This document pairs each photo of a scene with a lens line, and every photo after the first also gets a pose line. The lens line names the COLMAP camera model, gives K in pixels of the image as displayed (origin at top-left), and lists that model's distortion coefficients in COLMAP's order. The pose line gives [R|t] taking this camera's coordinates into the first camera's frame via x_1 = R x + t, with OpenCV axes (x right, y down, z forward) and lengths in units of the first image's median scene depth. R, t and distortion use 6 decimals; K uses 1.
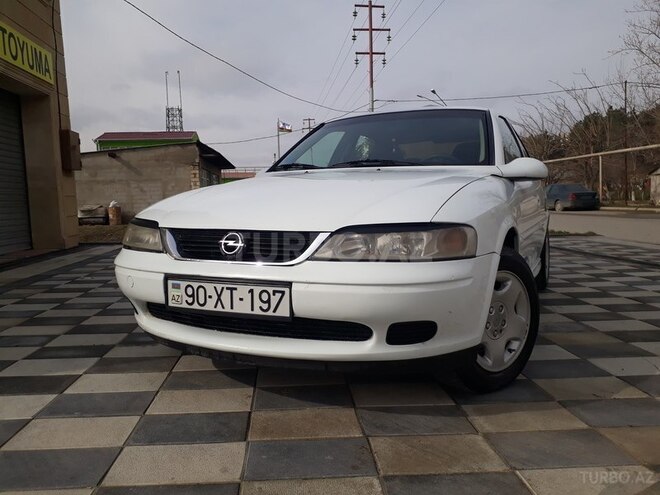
lens RADIAL K [[526.7, 0, 330.0], [0, 526.7, 247.5], [0, 0, 1]] dist [0.004027, -0.010092]
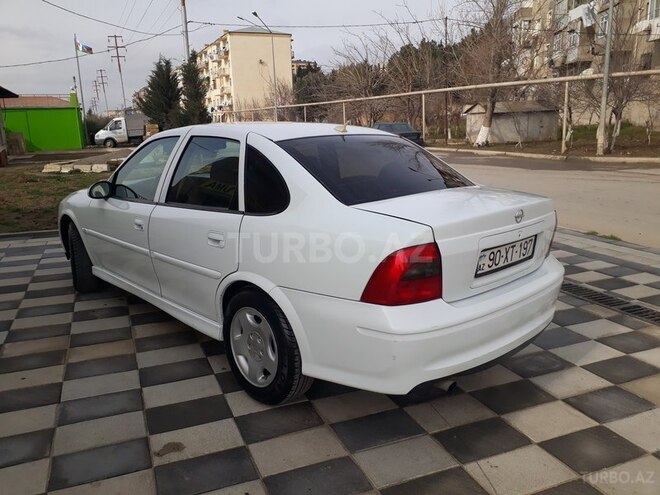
lens RADIAL K [[526.7, 0, 330.0], [0, 526.7, 247.5], [0, 0, 1]] dist [0.004027, -0.010092]
pose [[0.948992, -0.069862, 0.307464, 0.015768], [0.027741, 0.989862, 0.139294, -0.028971], [-0.314079, -0.123659, 0.941309, 0.073999]]
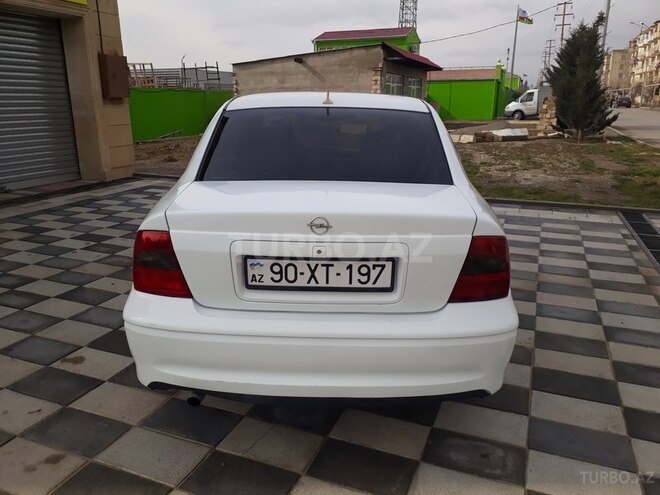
lens RADIAL K [[529.8, 0, 330.0], [0, 529.8, 247.5], [0, 0, 1]] dist [0.014923, 0.000746]
pose [[0.897690, 0.135995, -0.419115, 0.101630], [-0.056278, 0.978776, 0.197056, -0.031151], [0.437018, -0.153308, 0.886291, 0.090171]]
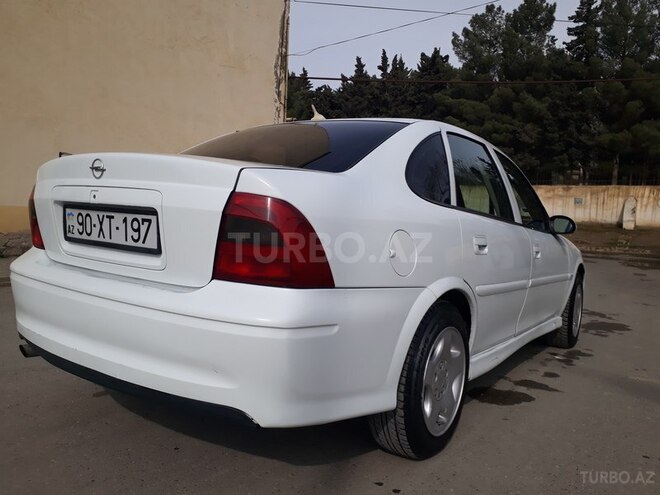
lens RADIAL K [[526.7, 0, 330.0], [0, 526.7, 247.5], [0, 0, 1]] dist [0.004027, -0.010092]
pose [[0.505076, 0.107057, -0.856409, 0.138025], [-0.132661, 0.990115, 0.045533, -0.018285], [0.852818, 0.090614, 0.514286, 0.140116]]
